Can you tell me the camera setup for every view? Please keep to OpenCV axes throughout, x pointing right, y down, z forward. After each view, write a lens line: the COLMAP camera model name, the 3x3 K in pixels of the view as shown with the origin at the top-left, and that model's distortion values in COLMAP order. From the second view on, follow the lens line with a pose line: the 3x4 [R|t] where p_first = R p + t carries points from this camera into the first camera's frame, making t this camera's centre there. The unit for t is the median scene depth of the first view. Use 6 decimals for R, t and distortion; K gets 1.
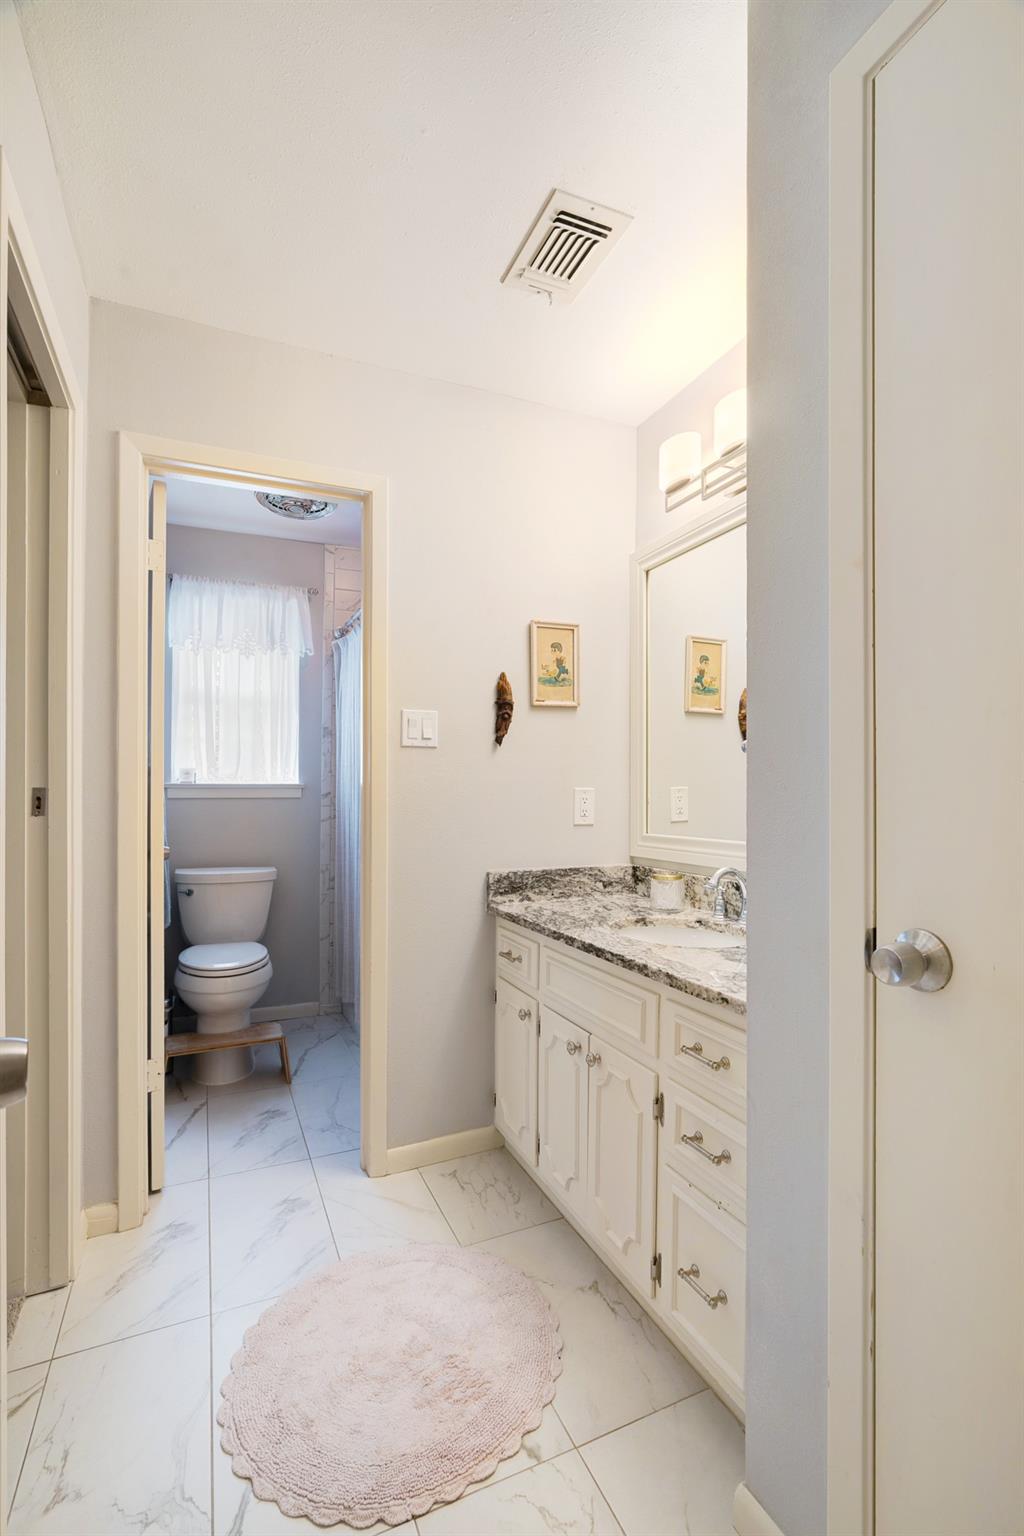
lens RADIAL K [[708.9, 0, 519.5], [0, 708.9, 766.8], [0, 0, 1]] dist [-0.004189, 0.000329]
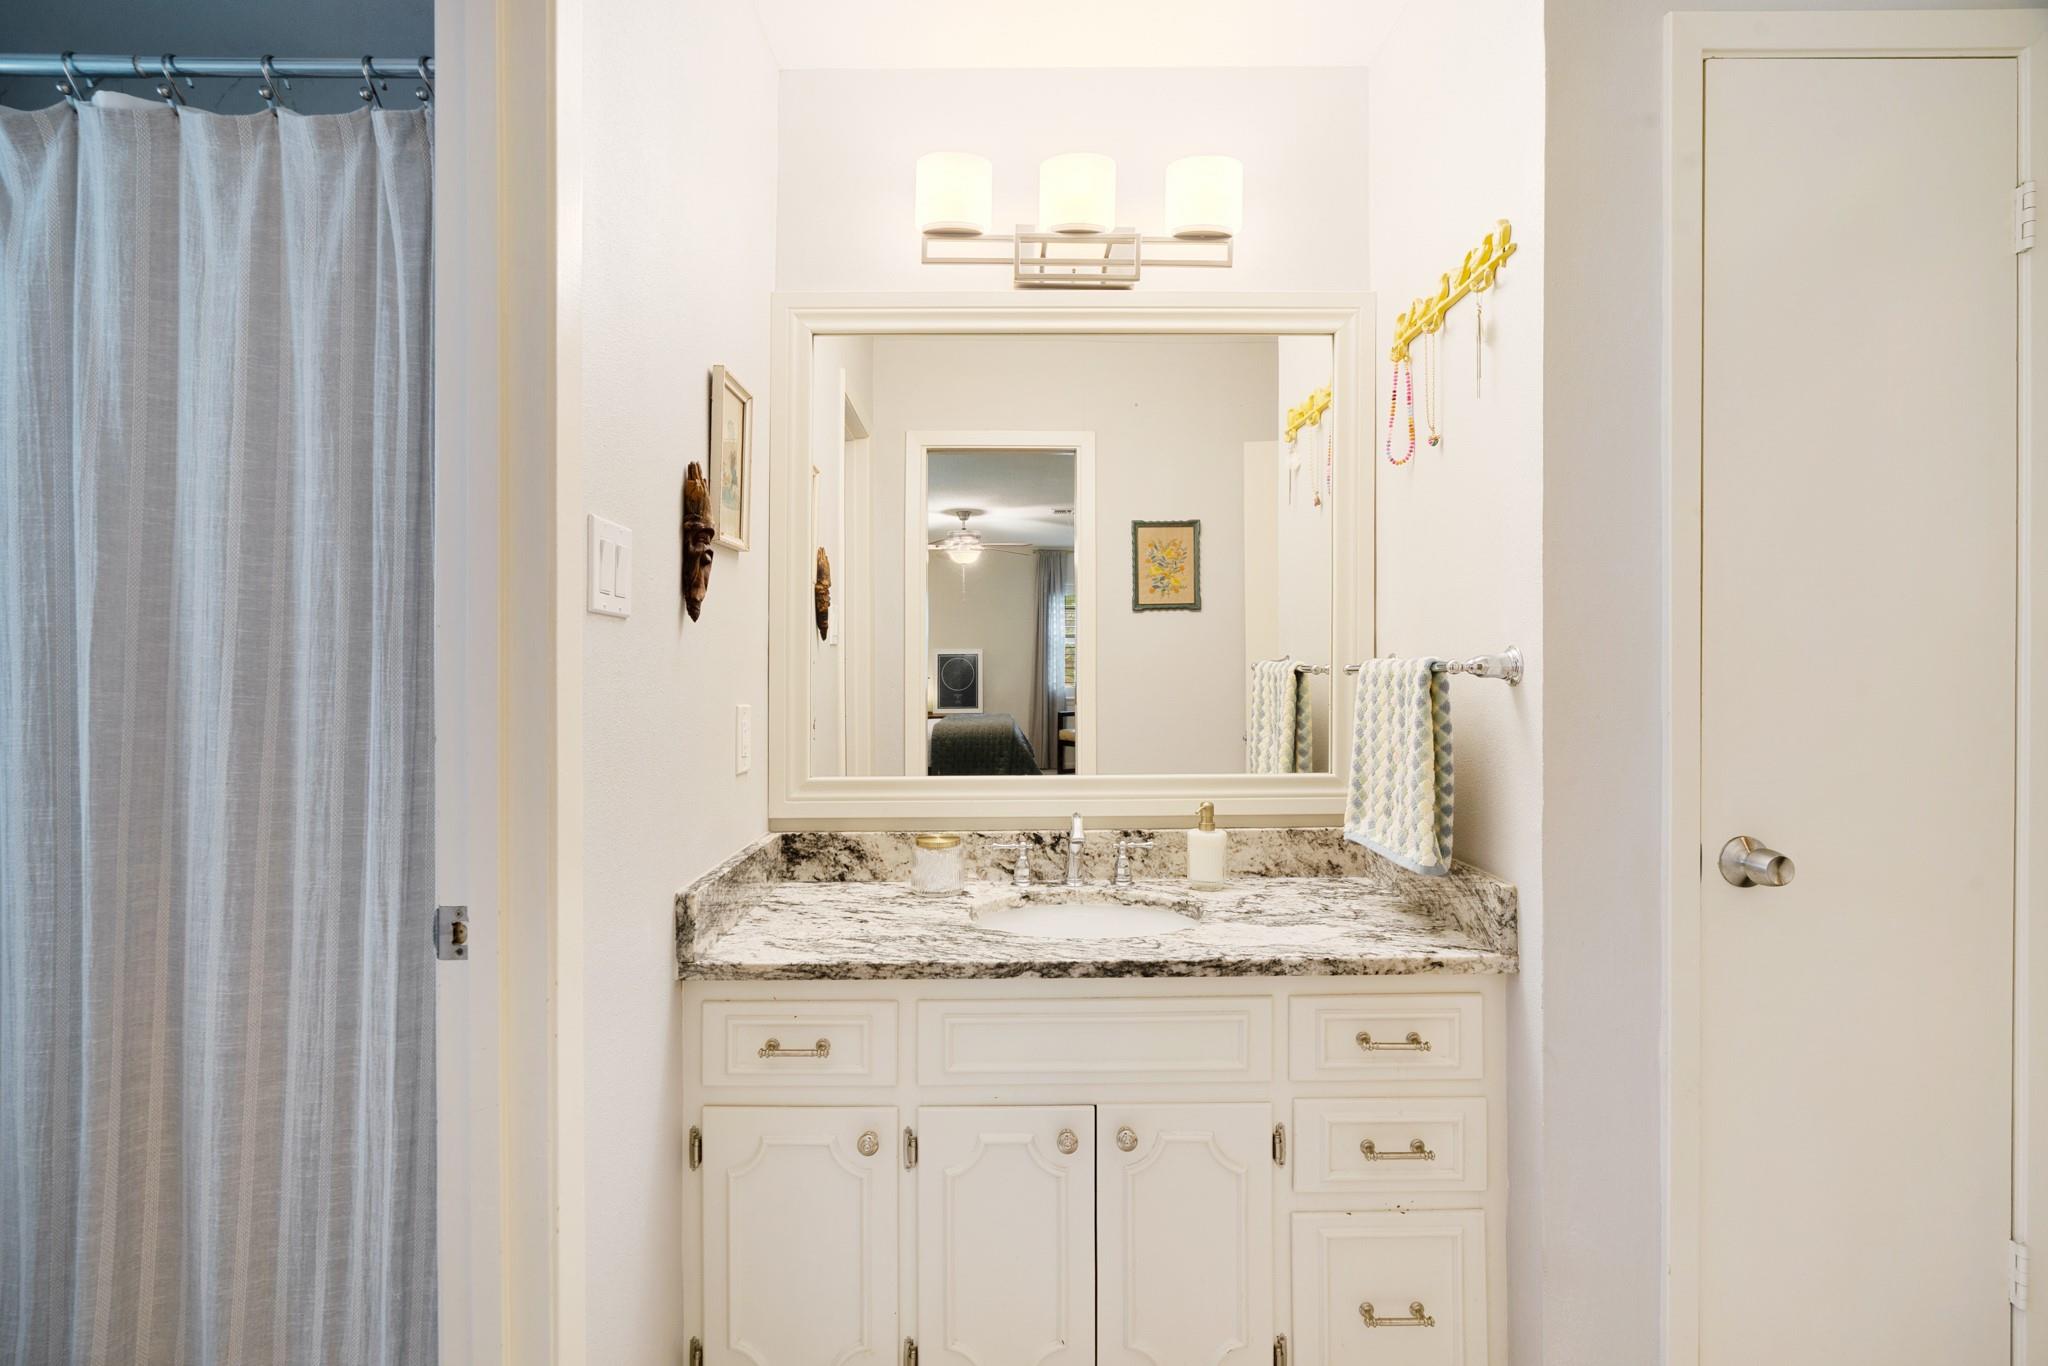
lens RADIAL K [[945.2, 0, 1027.8], [0, 945.2, 681.8], [0, 0, 1]] dist [-0.004189, 0.000329]
pose [[0.413676, -0.006526, 0.910401, -0.666205], [-0.026232, 0.999474, 0.019084, -0.008849], [-0.910046, -0.031776, 0.413287, 0.717069]]
